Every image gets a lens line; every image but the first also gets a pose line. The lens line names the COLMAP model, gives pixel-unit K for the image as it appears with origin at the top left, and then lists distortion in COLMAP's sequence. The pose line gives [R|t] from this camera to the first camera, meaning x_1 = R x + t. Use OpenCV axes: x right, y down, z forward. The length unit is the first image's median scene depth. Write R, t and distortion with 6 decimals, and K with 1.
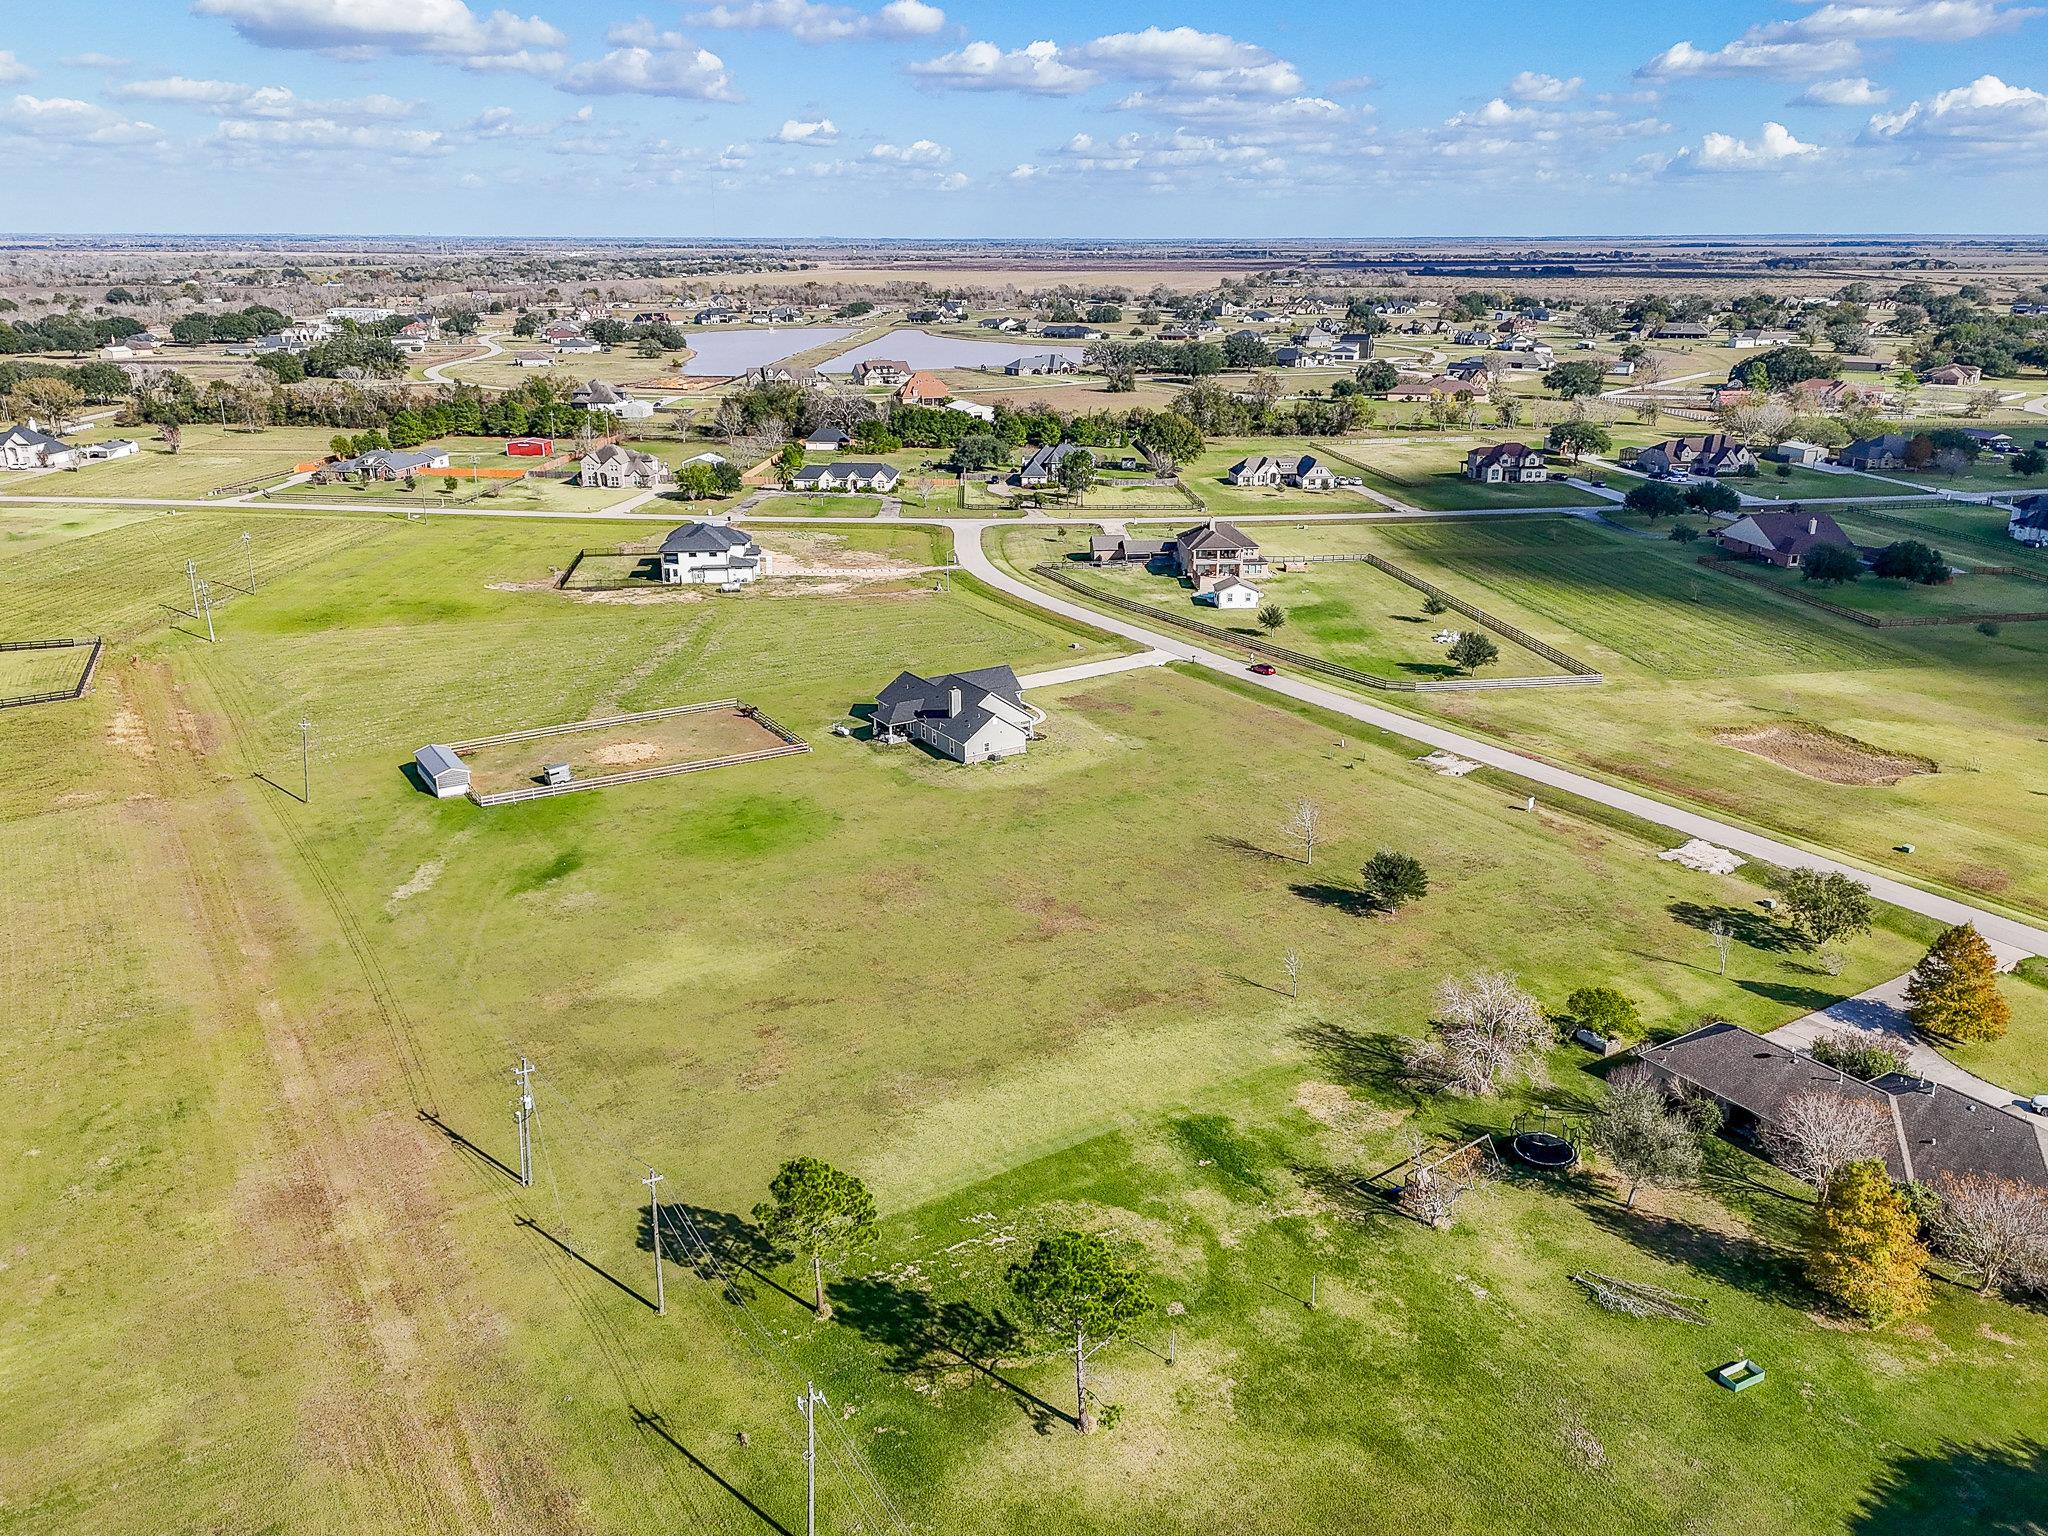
lens RADIAL K [[1542.5, 0, 1024.0], [0, 1542.5, 768.0], [0, 0, 1]] dist [0.089044, -0.084119]
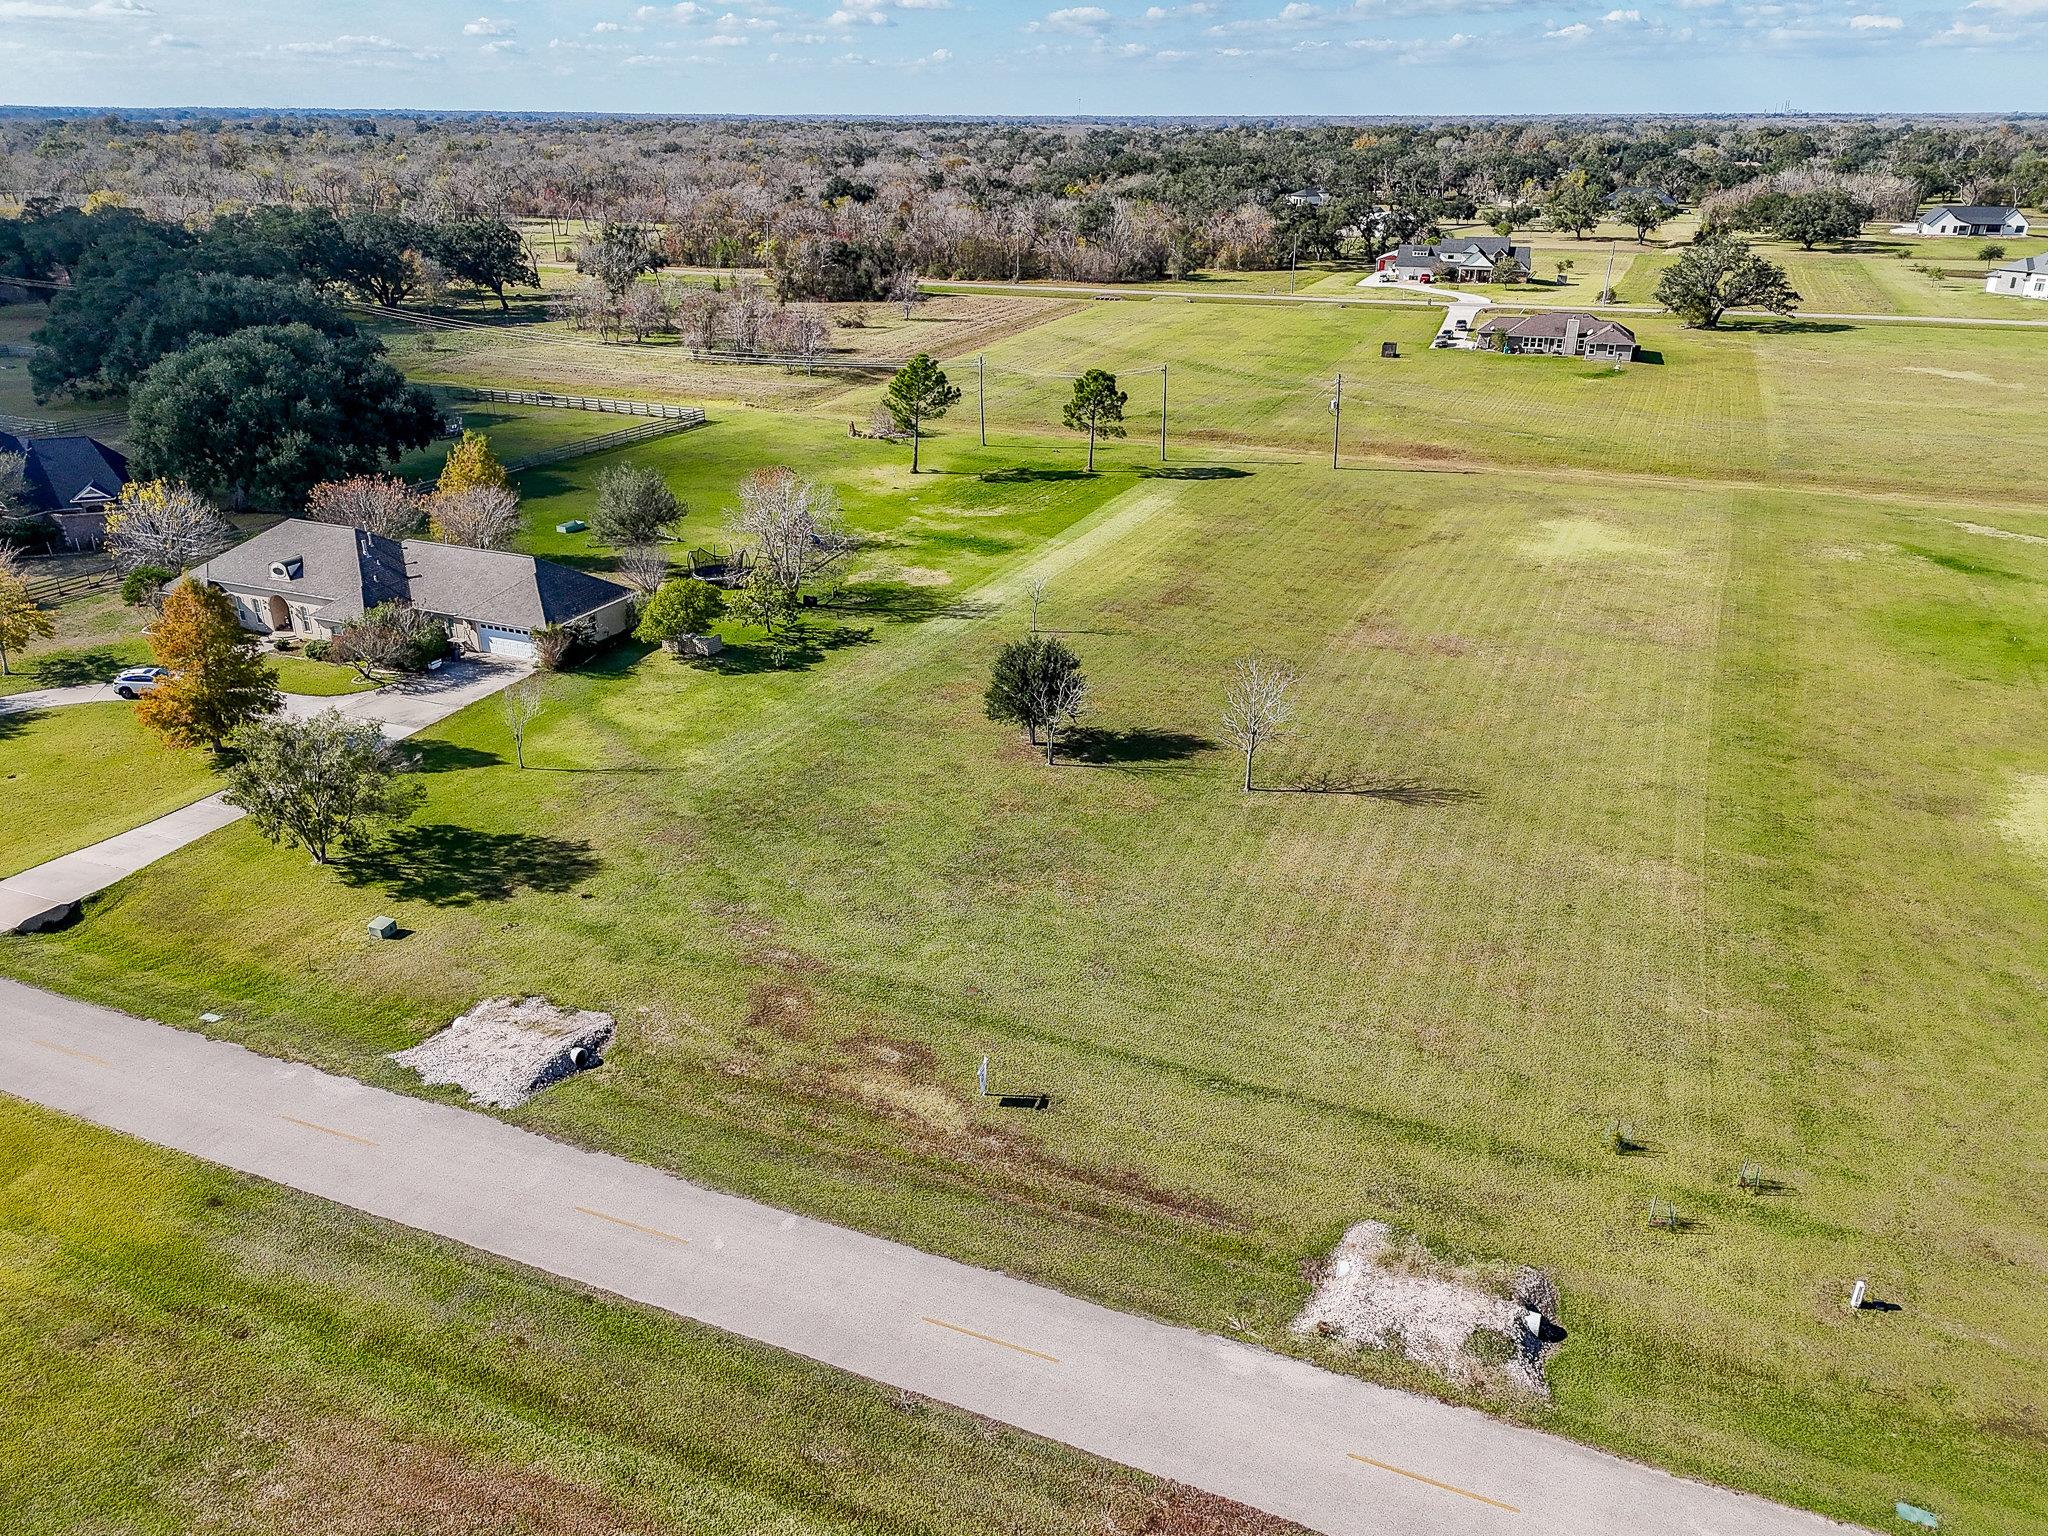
lens RADIAL K [[1480.1, 0, 1024.8], [0, 1480.1, 804.1], [0, 0, 1]] dist [0.068848, -0.050489]
pose [[-0.823717, 0.235568, -0.515750, 0.279814], [-0.186484, 0.746449, 0.638778, -0.133126], [0.535457, 0.622351, -0.570933, 0.690083]]
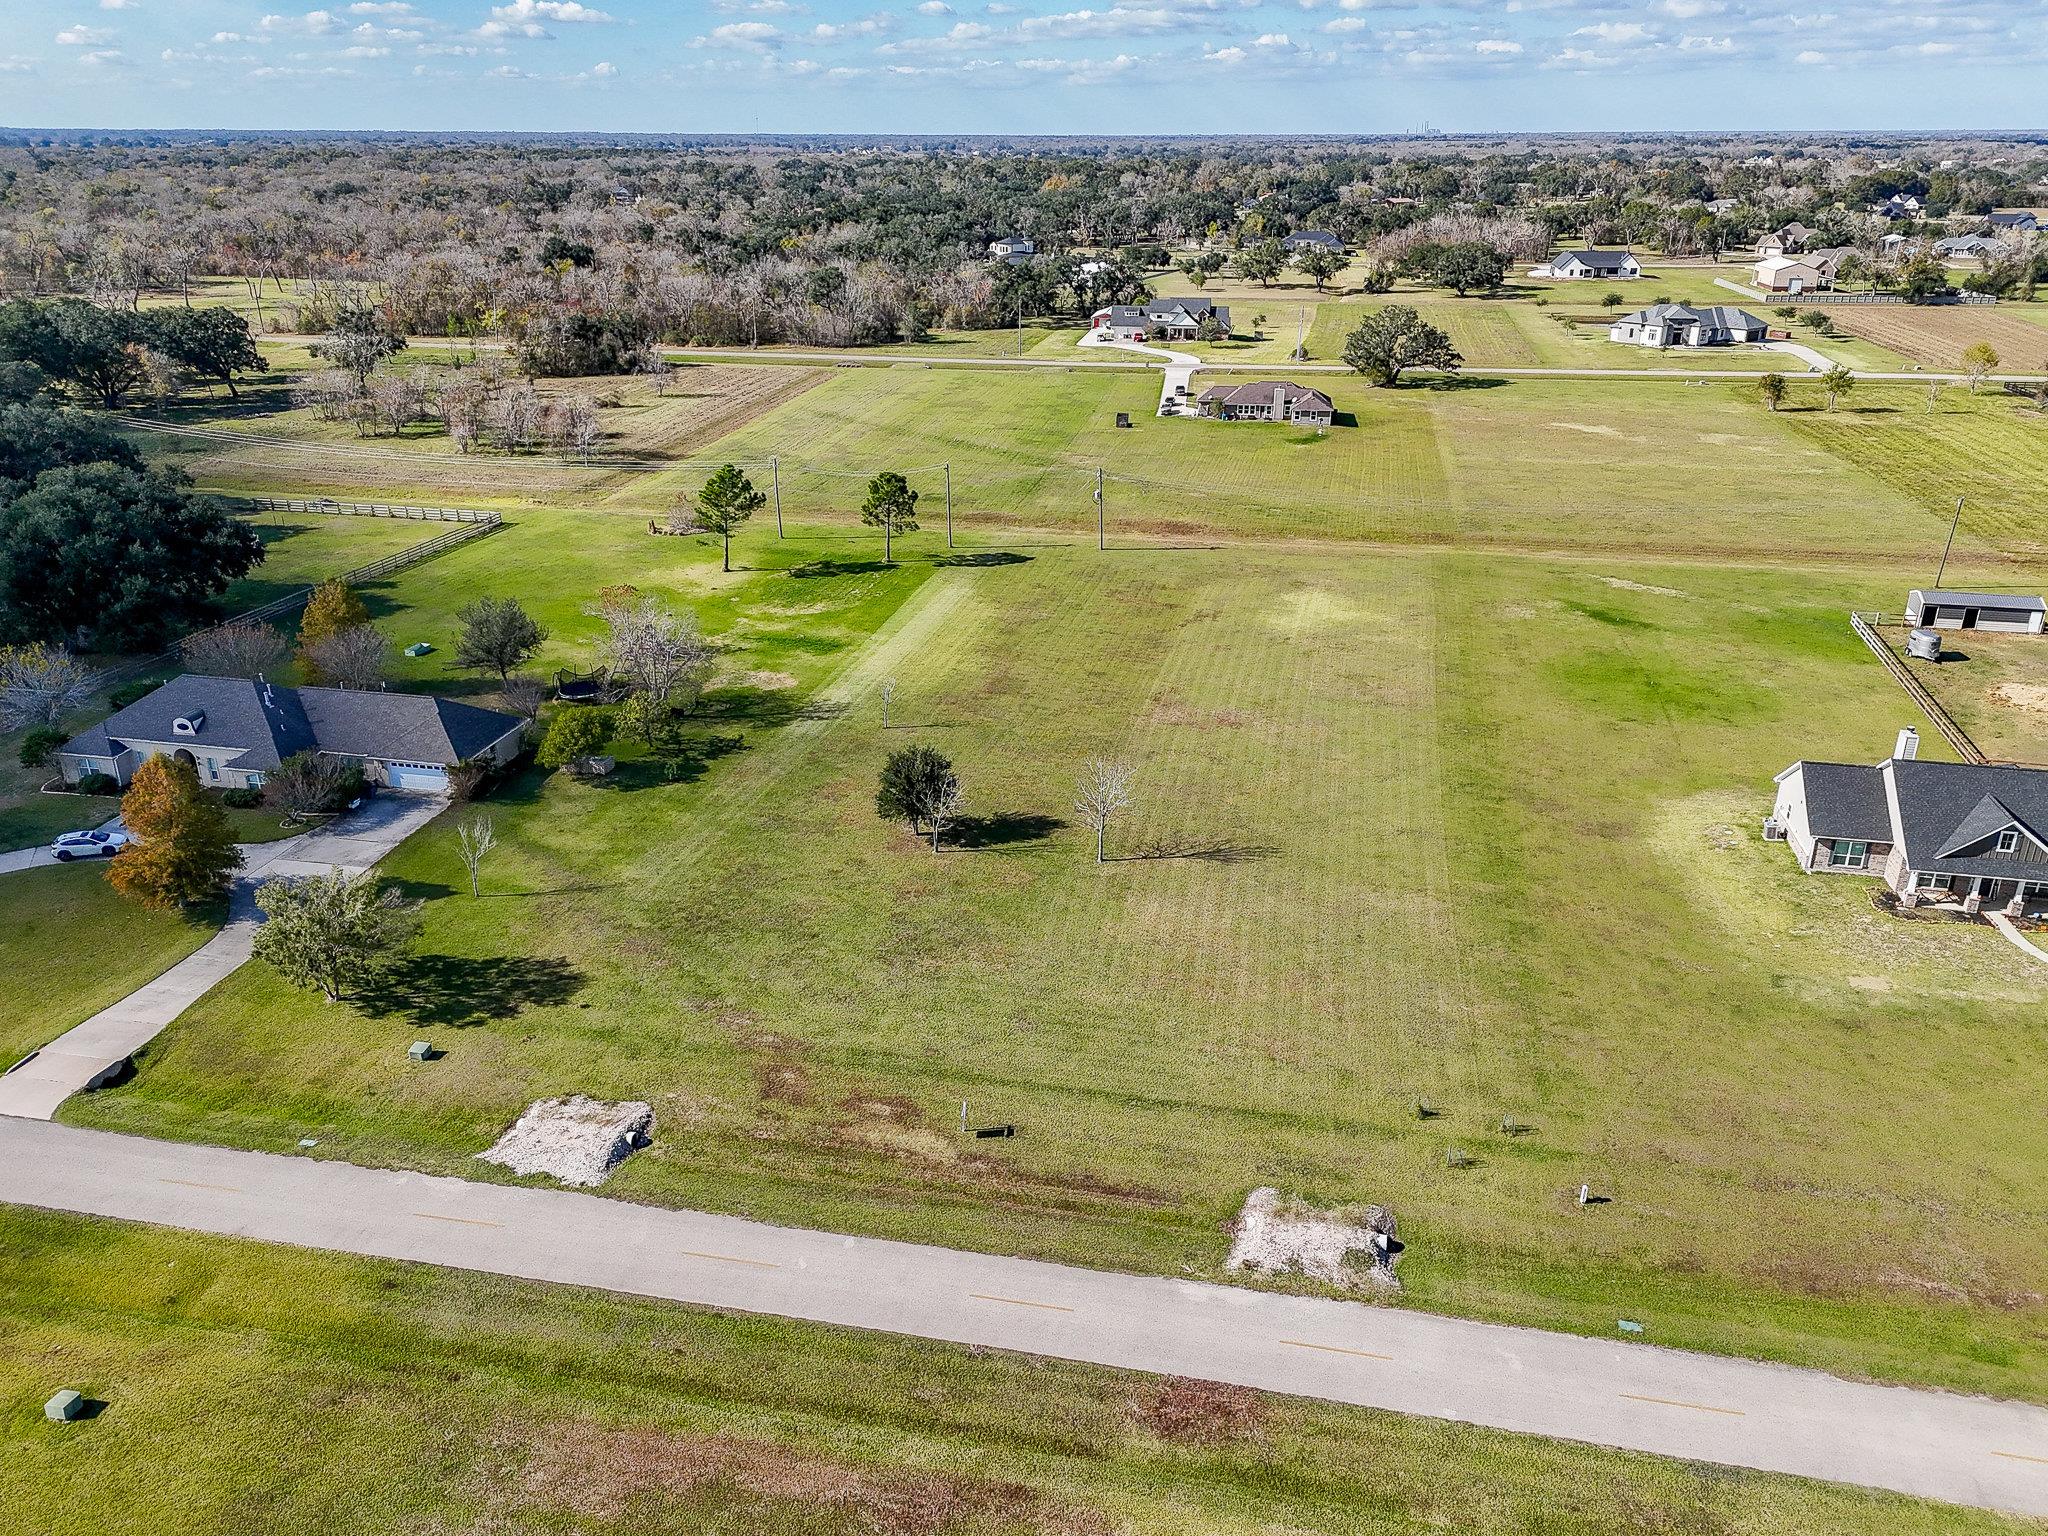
lens RADIAL K [[1517.7, 0, 1021.1], [0, 1517.7, 776.0], [0, 0, 1]] dist [0.073242, -0.062422]
pose [[-0.701181, 0.276625, -0.657133, 0.339511], [-0.231406, 0.783477, 0.576728, -0.179134], [0.674386, 0.556456, -0.485346, 0.699323]]
